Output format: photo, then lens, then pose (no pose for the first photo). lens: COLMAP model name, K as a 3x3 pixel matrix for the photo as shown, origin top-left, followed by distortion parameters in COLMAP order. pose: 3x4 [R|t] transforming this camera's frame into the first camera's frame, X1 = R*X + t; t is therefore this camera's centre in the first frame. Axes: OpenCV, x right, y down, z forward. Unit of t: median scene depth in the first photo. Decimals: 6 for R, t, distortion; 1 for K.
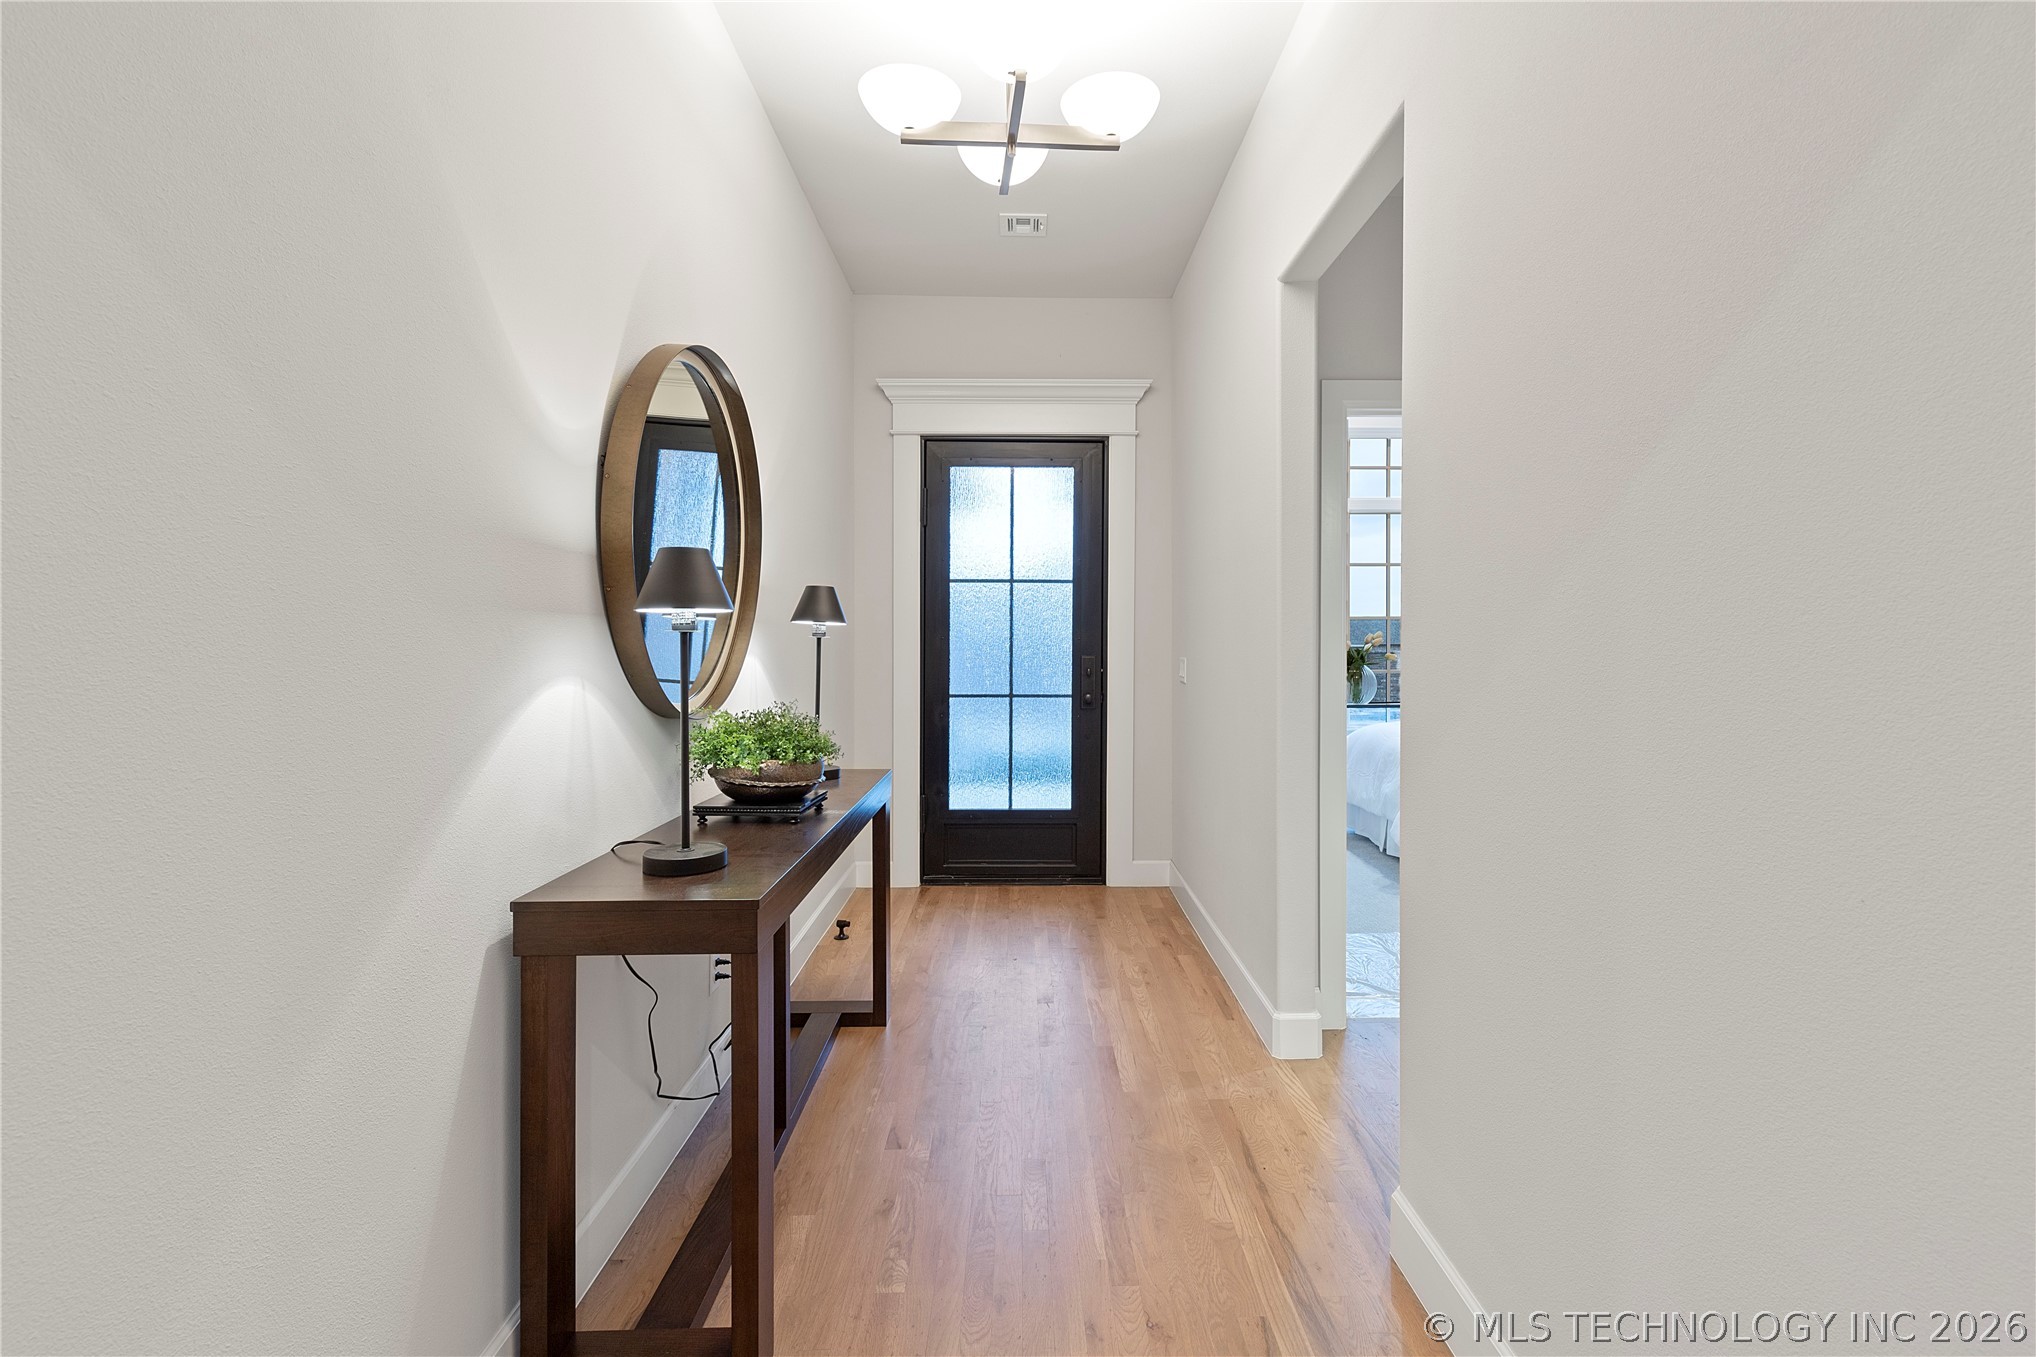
lens RADIAL K [[918.7, 0, 1027.3], [0, 918.7, 647.6], [0, 0, 1]] dist [0.001195, -0.000113]
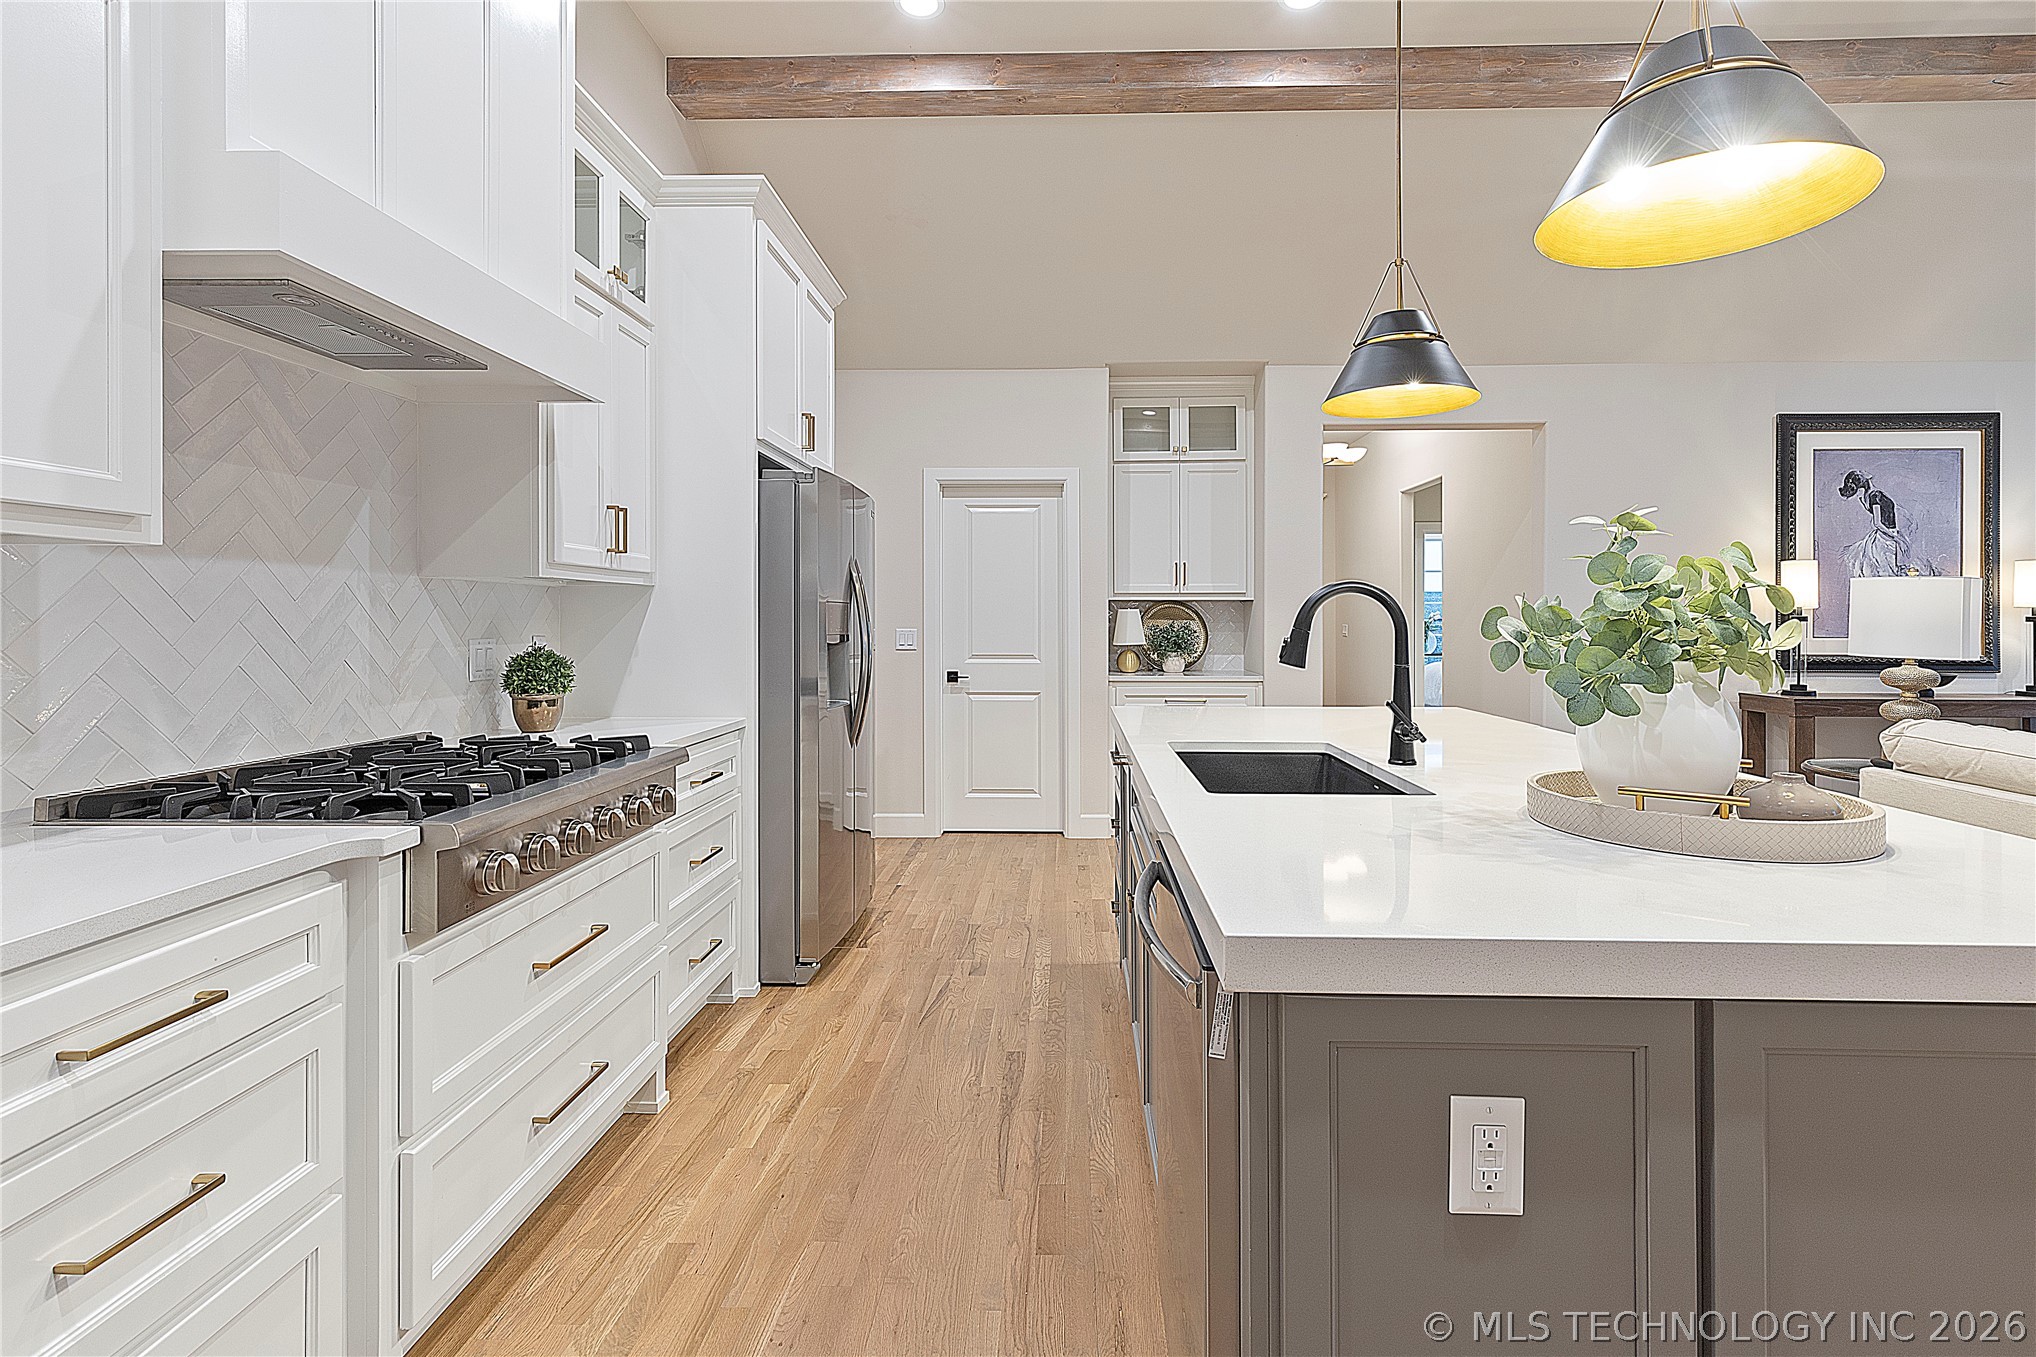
lens RADIAL K [[939.1, 0, 1043.6], [0, 939.1, 621.1], [0, 0, 1]] dist [0.007495, -0.001265]
pose [[0.999258, 0.001772, -0.038467, -0.432336], [-0.001760, 0.999998, 0.000358, 0.003033], [0.038468, -0.000290, 0.999260, -1.179697]]
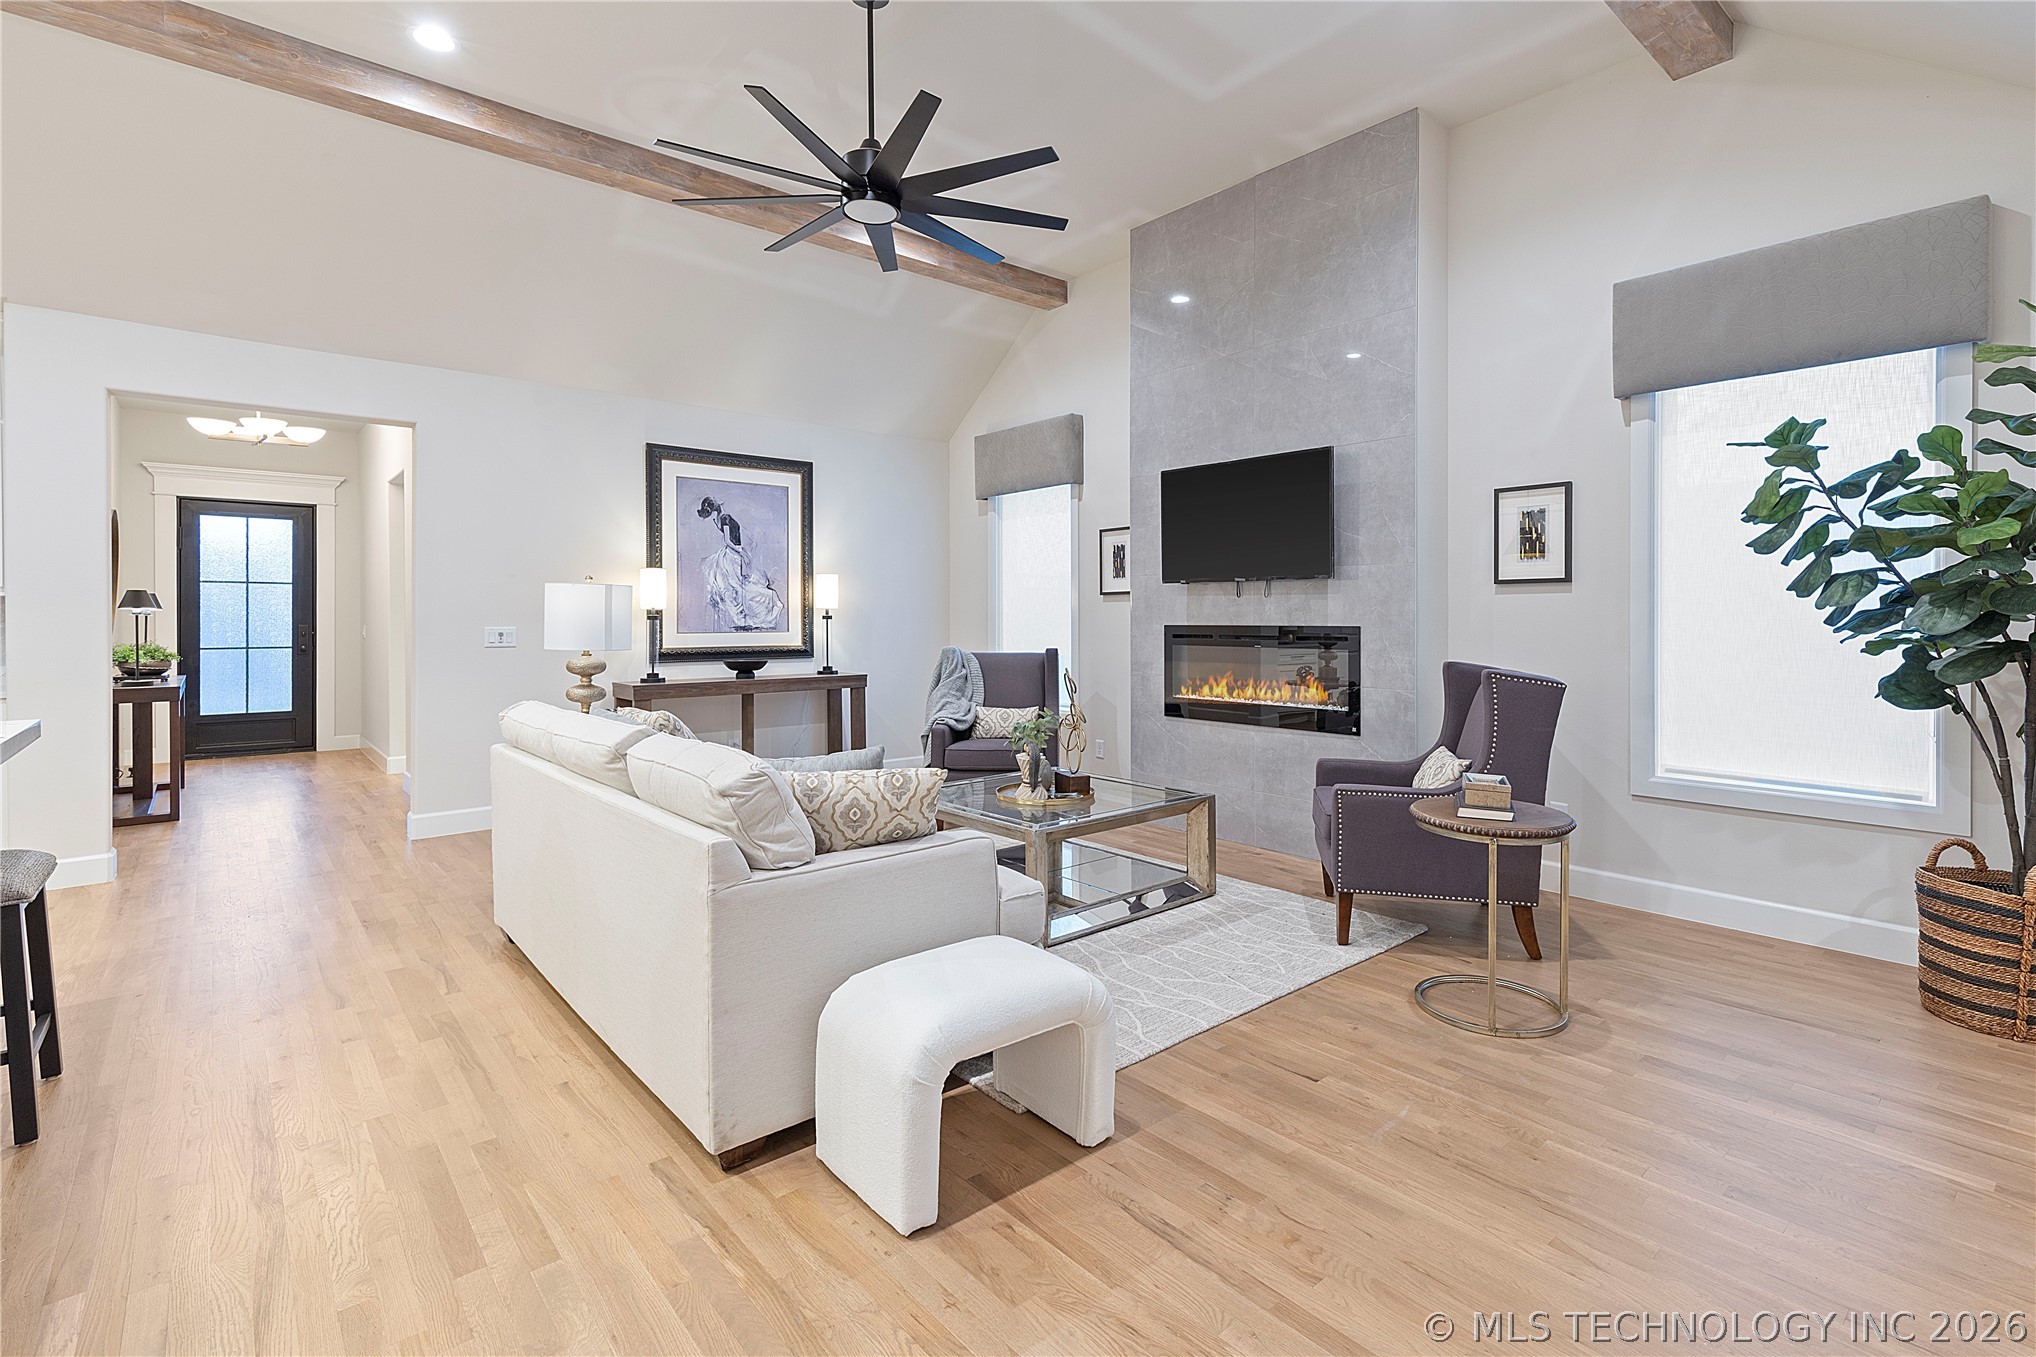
lens RADIAL K [[944.3, 0, 1036.0], [0, 944.3, 622.4], [0, 0, 1]] dist [0.008553, -0.000864]
pose [[0.761970, -0.005009, 0.647593, -0.044772], [0.003533, 0.999987, 0.003577, 0.002928], [-0.647603, -0.000438, 0.761978, -1.378847]]
